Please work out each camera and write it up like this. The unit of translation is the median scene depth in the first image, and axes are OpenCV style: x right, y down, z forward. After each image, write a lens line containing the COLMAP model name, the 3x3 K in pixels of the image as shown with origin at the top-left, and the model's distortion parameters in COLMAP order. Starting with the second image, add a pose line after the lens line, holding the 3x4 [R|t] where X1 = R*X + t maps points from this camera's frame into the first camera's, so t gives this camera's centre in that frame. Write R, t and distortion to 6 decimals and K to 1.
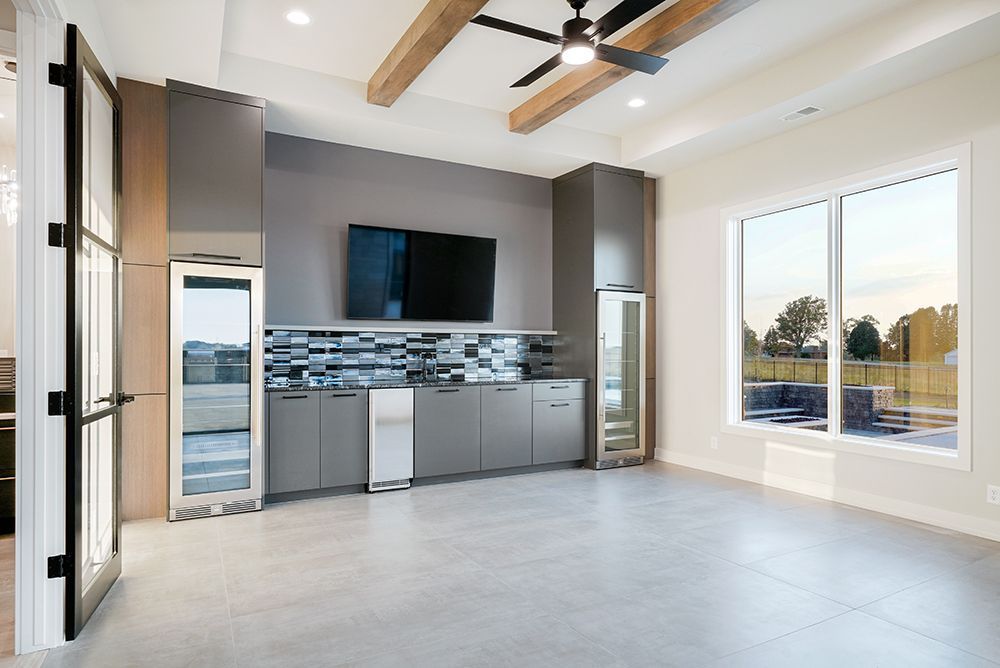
lens RADIAL K [[688.4, 0, 500.0], [0, 688.4, 334.0], [0, 0, 1]] dist [-0.009073, -0.005003]
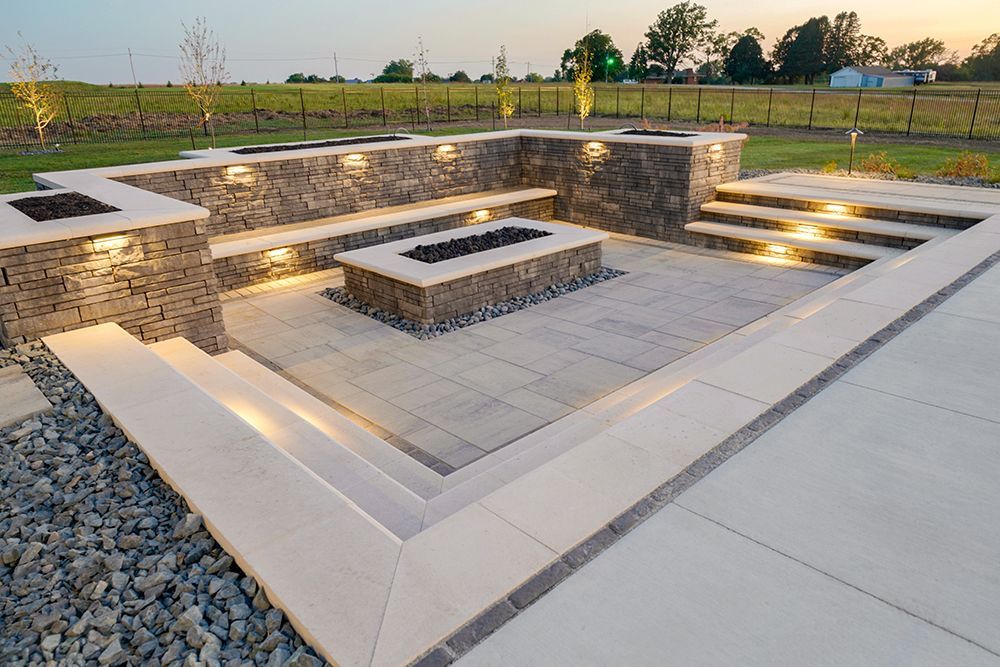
lens RADIAL K [[688.4, 0, 500.0], [0, 688.4, 333.5], [0, 0, 1]] dist [-0.009073, -0.005003]
pose [[0.987608, -0.075776, 0.137436, 0.092396], [0.020606, 0.930742, 0.365096, 0.008031], [-0.155583, -0.357740, 0.920769, 0.150778]]
